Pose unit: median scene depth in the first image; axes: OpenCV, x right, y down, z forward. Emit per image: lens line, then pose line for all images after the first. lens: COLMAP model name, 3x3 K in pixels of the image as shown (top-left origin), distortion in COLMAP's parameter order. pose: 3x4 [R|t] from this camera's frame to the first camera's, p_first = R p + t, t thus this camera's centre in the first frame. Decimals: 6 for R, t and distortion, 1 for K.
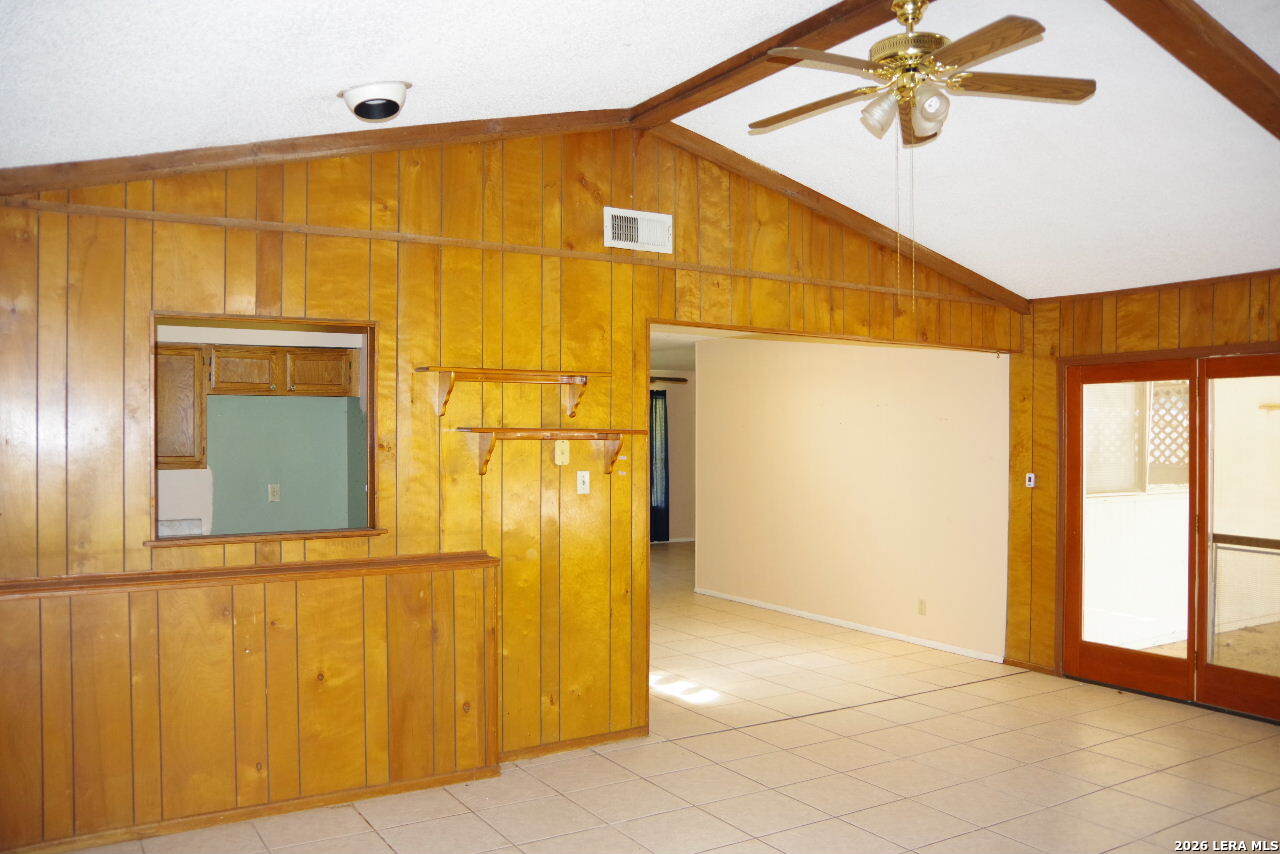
lens RADIAL K [[1020.5, 0, 640.0], [0, 1020.5, 427.0], [0, 0, 1]] dist [-0.103694, -0.000981]
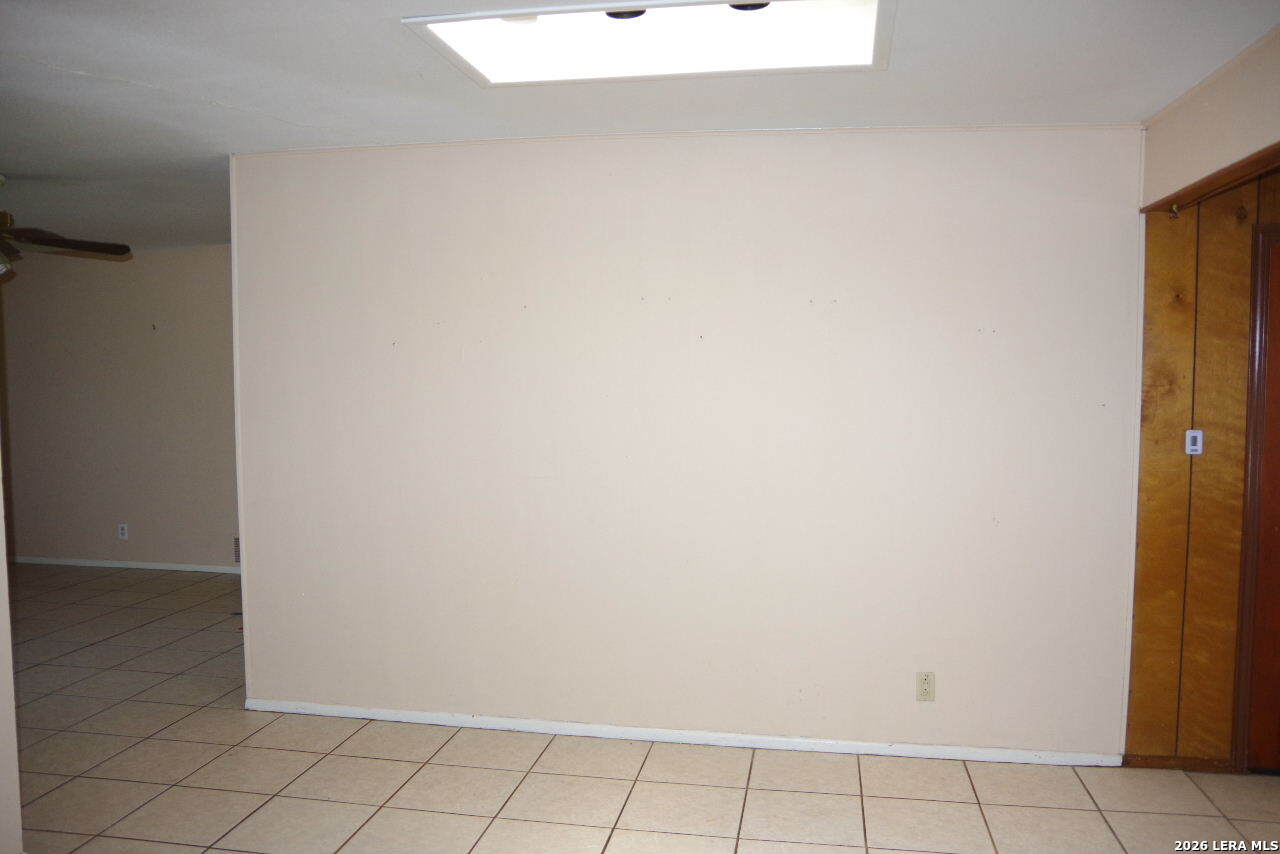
lens RADIAL K [[1020.5, 0, 640.0], [0, 1020.5, 427.0], [0, 0, 1]] dist [-0.103694, -0.000981]
pose [[0.675257, -0.032934, 0.736847, -0.229792], [-0.004535, 0.998798, 0.048798, 0.018025], [-0.737569, -0.036293, 0.674296, 0.834864]]
